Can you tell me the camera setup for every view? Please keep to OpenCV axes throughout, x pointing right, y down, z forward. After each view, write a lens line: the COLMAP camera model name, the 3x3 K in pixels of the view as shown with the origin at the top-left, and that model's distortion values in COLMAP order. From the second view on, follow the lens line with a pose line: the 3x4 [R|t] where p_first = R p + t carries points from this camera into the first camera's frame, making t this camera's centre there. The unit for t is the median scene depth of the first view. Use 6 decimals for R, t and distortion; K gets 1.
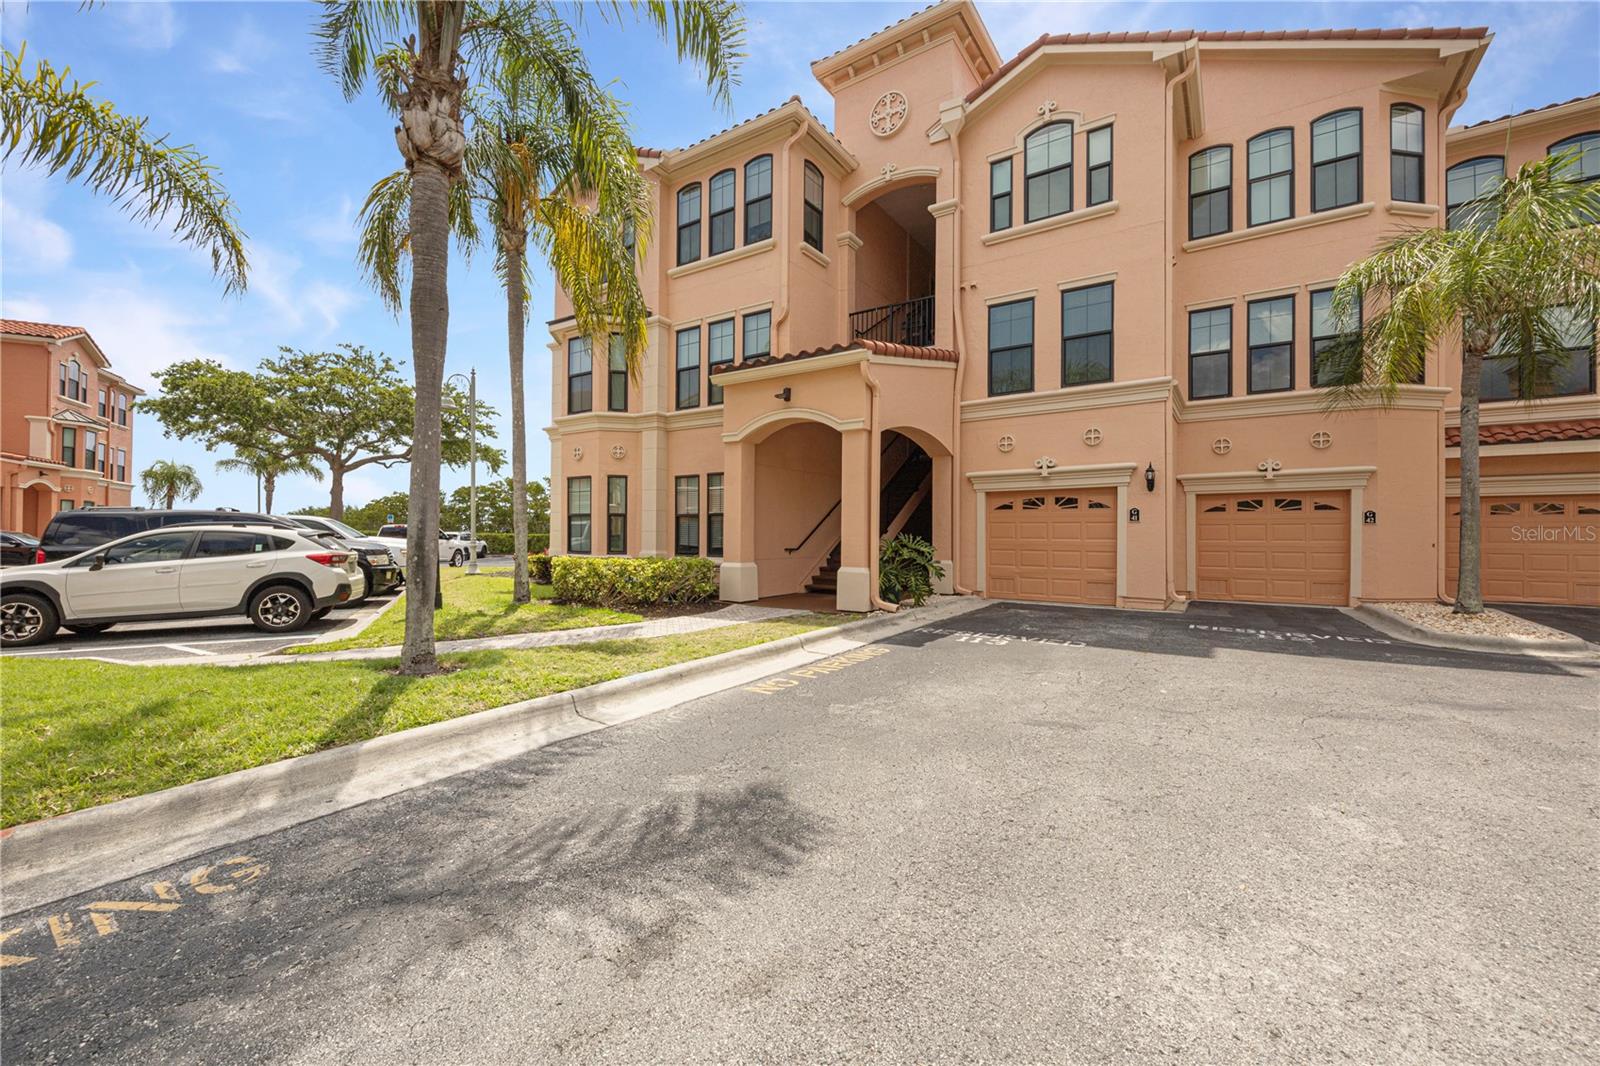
lens RADIAL K [[662.4, 0, 810.3], [0, 662.4, 534.6], [0, 0, 1]] dist [-0.002961, -0.000494]
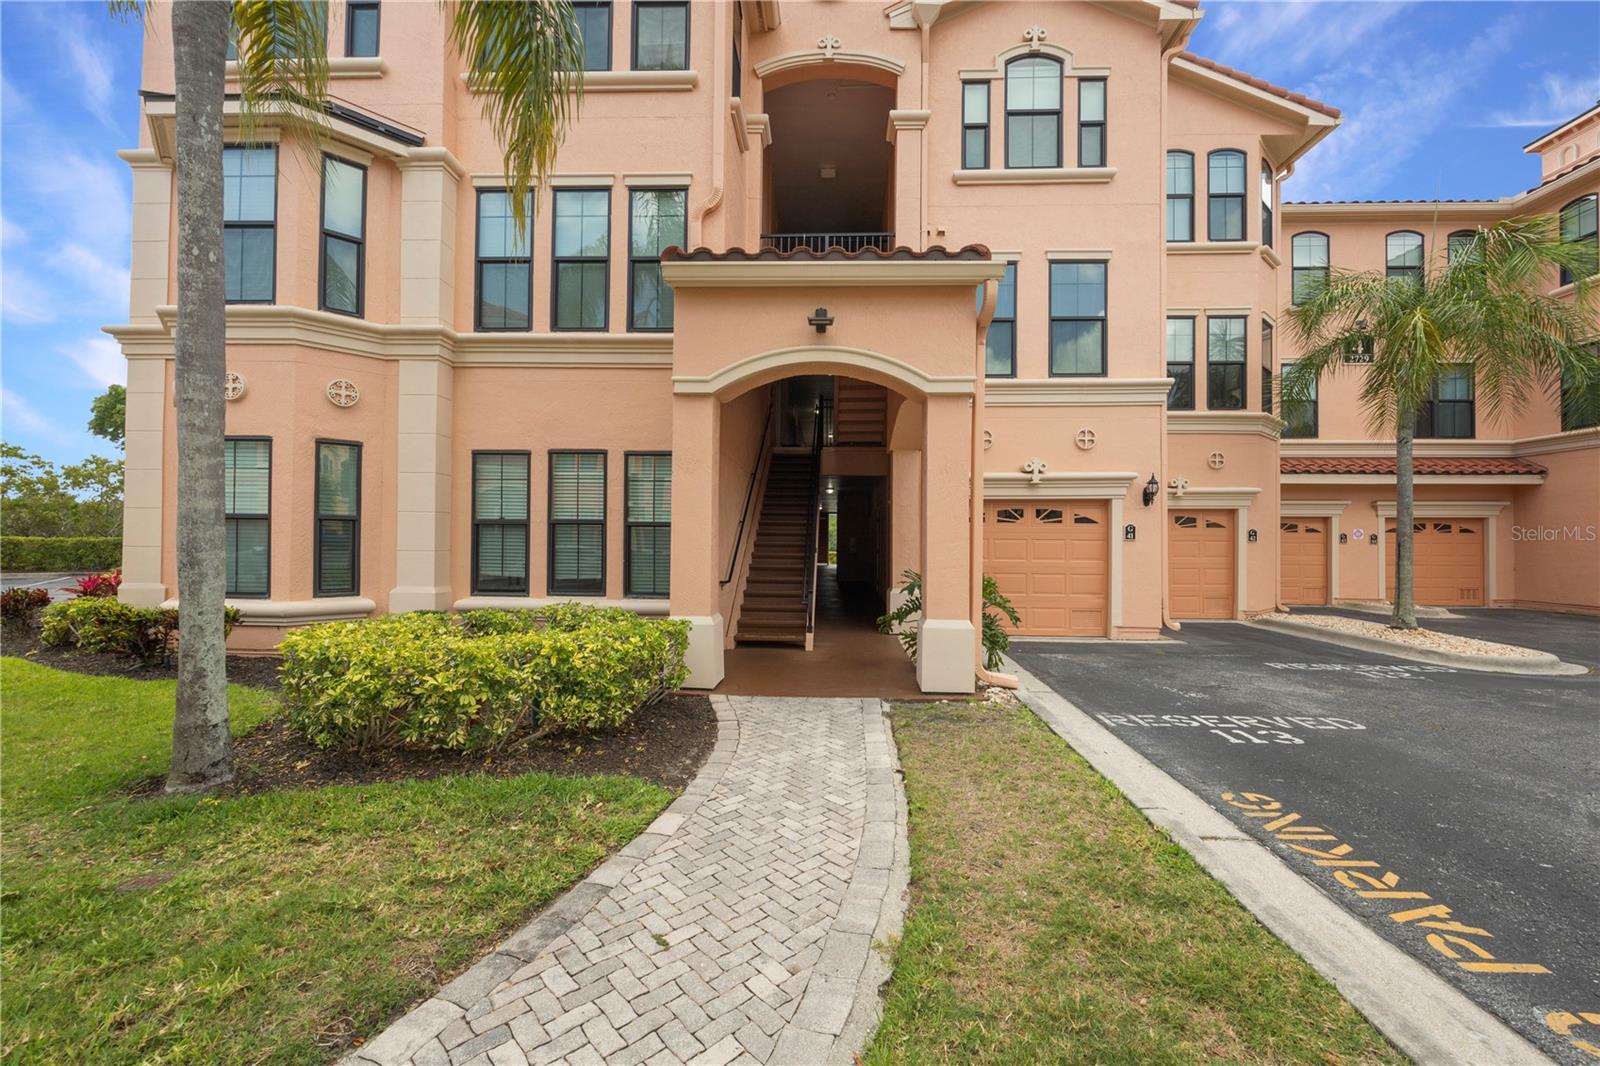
lens RADIAL K [[644.9, 0, 803.9], [0, 644.9, 531.0], [0, 0, 1]] dist [-0.002155, -0.000065]
pose [[0.841700, 0.004023, 0.539931, -0.314690], [-0.003919, 0.999991, -0.001341, -0.027079], [-0.539932, -0.000987, 0.841708, 0.486764]]
